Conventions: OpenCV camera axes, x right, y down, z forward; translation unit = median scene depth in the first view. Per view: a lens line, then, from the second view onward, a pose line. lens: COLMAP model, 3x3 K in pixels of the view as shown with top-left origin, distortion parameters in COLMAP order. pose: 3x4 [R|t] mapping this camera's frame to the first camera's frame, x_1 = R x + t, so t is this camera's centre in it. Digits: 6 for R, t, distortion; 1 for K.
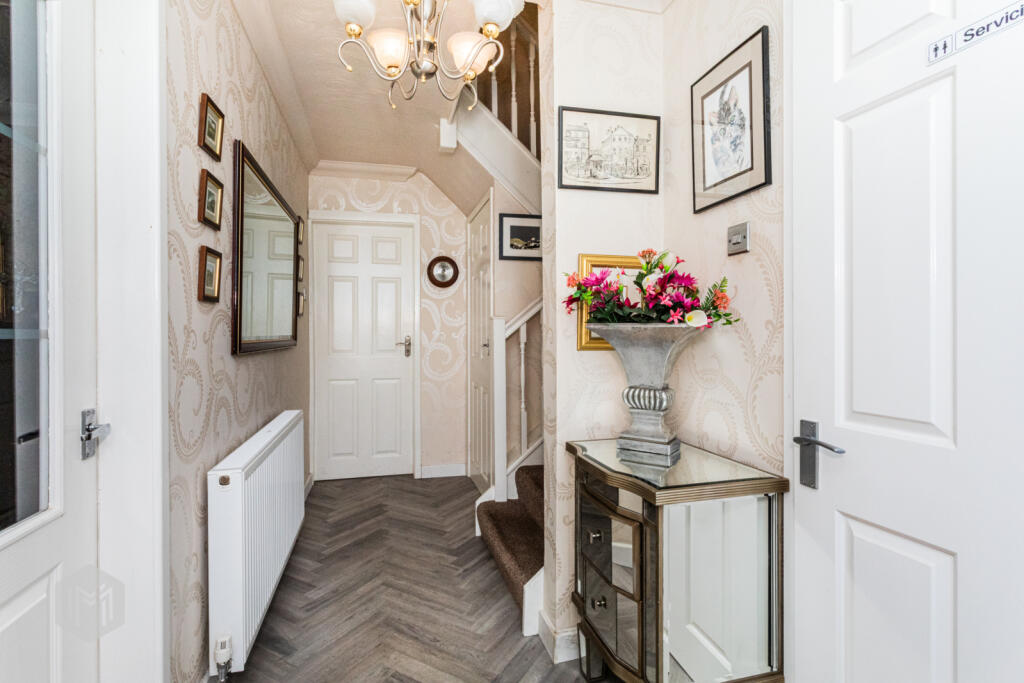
lens RADIAL K [[491.8, 0, 507.0], [0, 491.8, 335.8], [0, 0, 1]] dist [-0.000423, 0.000314]
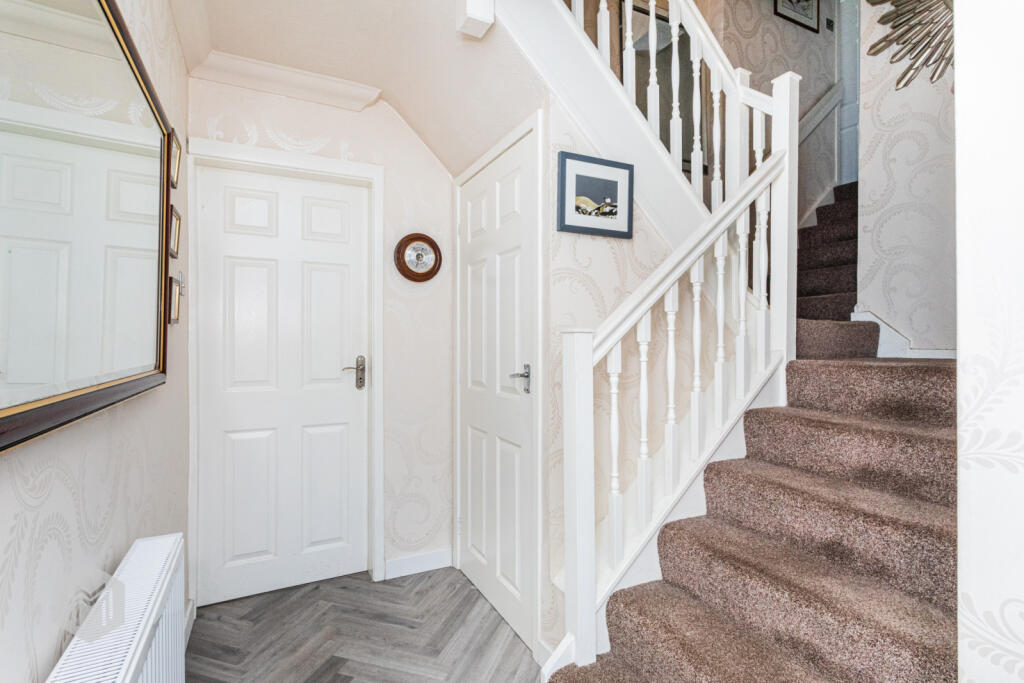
lens RADIAL K [[491.8, 0, 517.8], [0, 491.8, 341.5], [0, 0, 1]] dist [-0.000423, 0.000314]
pose [[0.974300, 0.000459, 0.225253, -0.176086], [0.001175, 0.999974, -0.007121, -0.016773], [-0.225251, 0.007203, 0.974274, 0.397008]]
